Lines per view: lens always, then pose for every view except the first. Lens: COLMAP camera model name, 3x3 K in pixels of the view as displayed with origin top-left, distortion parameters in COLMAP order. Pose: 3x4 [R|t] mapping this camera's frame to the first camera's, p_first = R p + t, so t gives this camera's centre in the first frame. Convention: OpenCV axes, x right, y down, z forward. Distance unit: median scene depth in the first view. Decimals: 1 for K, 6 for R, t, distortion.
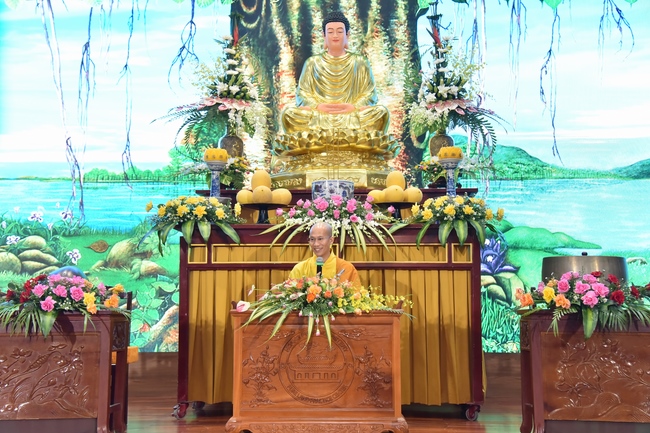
lens RADIAL K [[1032.8, 0, 325.0], [0, 1032.8, 216.5], [0, 0, 1]] dist [0.247018, 0.004851]
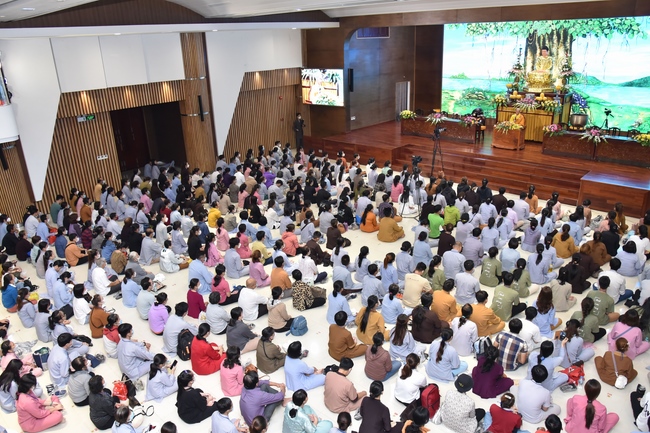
lens RADIAL K [[476.6, 0, 325.0], [0, 476.6, 216.5], [0, 0, 1]] dist [-0.099400, 0.059922]
pose [[0.751402, 0.208640, -0.625991, 0.793908], [0.101942, 0.900598, 0.422530, -0.551028], [0.651922, -0.381304, 0.655442, -1.307059]]
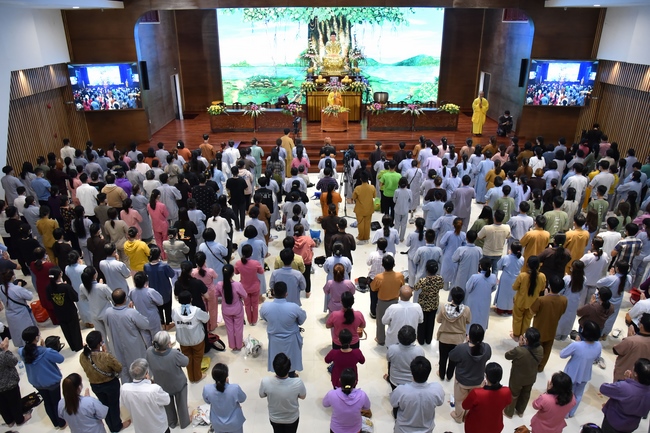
lens RADIAL K [[459.6, 0, 325.0], [0, 459.6, 216.5], [0, 0, 1]] dist [-0.102990, 0.058579]
pose [[0.998559, -0.024856, 0.047563, -0.165940], [-0.001513, 0.872885, 0.487923, -0.542088], [-0.053645, -0.487292, 0.871590, -1.314530]]
